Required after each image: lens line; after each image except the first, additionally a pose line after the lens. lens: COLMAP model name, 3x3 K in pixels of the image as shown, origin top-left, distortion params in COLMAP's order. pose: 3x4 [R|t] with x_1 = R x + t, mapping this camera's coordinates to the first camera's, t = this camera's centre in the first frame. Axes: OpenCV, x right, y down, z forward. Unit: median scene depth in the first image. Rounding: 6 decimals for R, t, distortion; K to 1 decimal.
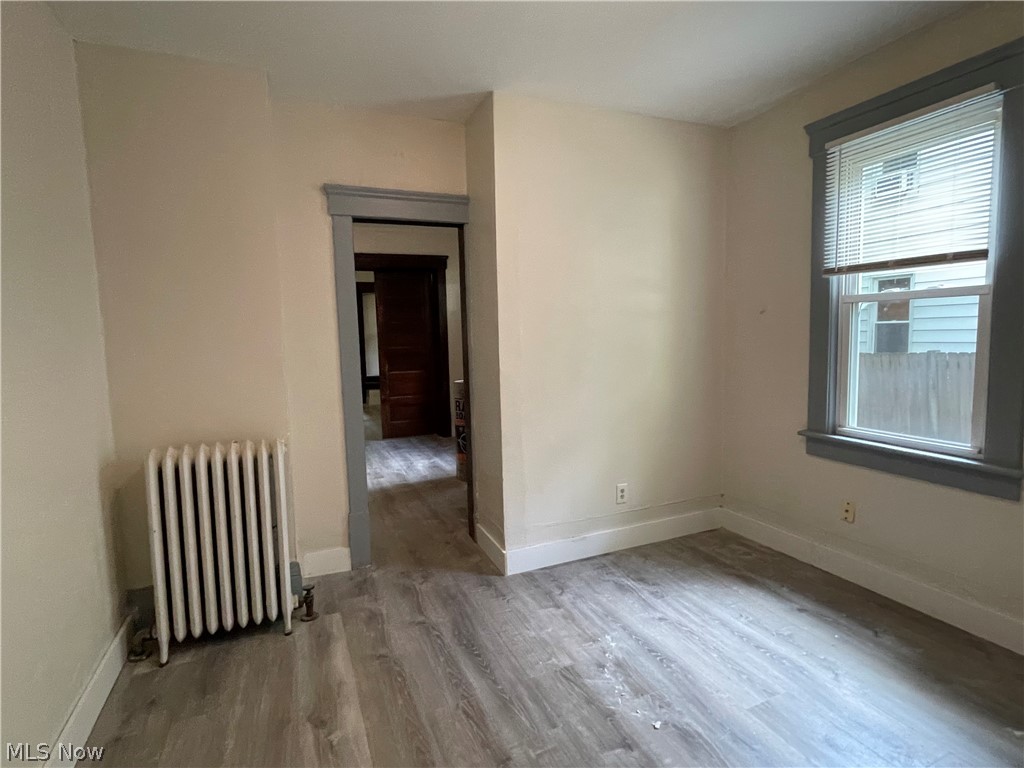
lens RADIAL K [[512.4, 0, 504.4], [0, 512.4, 383.0], [0, 0, 1]] dist [-0.014376, 0.003103]
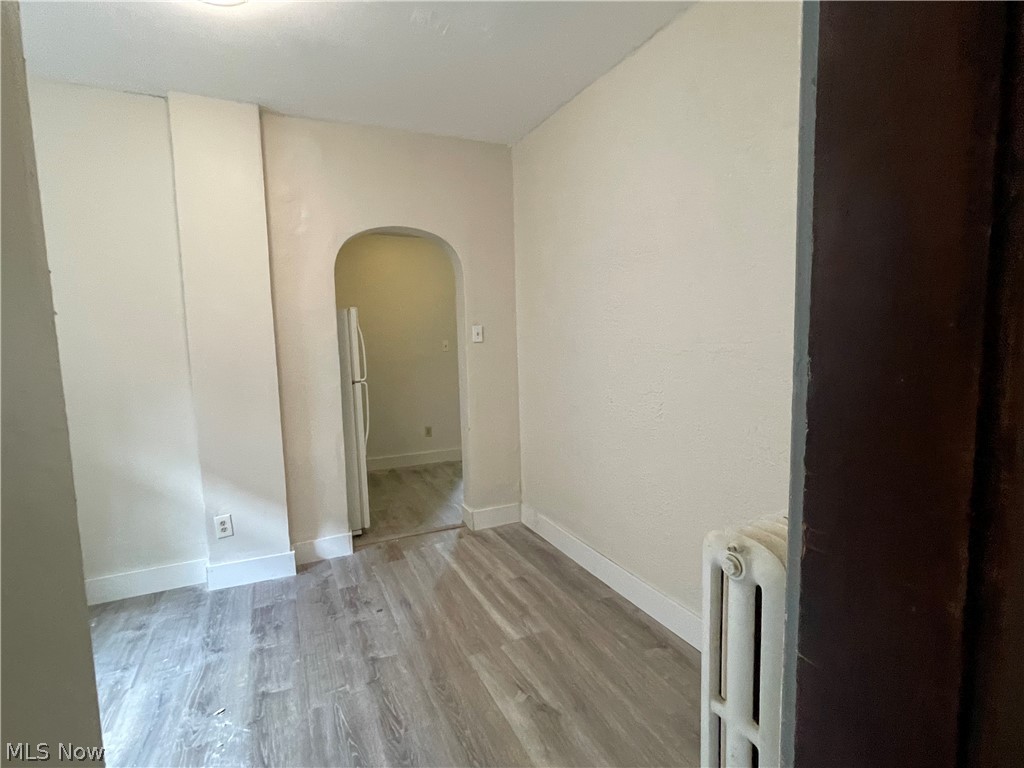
lens RADIAL K [[512.4, 0, 511.7], [0, 512.4, 383.2], [0, 0, 1]] dist [-0.014376, 0.003103]
pose [[-0.997550, 0.057948, -0.039193, -0.218324], [0.049168, 0.979277, 0.196464, -0.127923], [0.049765, 0.194056, -0.979727, 1.378018]]
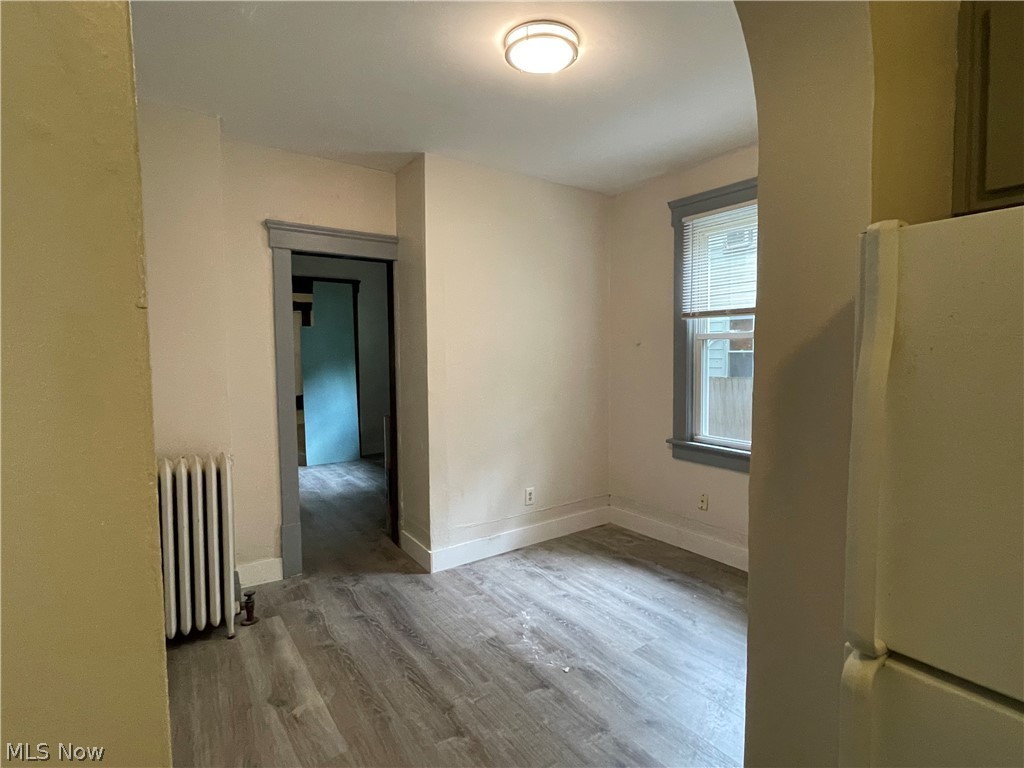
lens RADIAL K [[512.4, 0, 507.8], [0, 512.4, 382.3], [0, 0, 1]] dist [-0.014376, 0.003103]
pose [[0.977454, 0.006516, 0.211050, -0.083208], [0.002200, 0.999155, -0.041036, 0.003929], [-0.211139, 0.040575, 0.976613, -0.174268]]
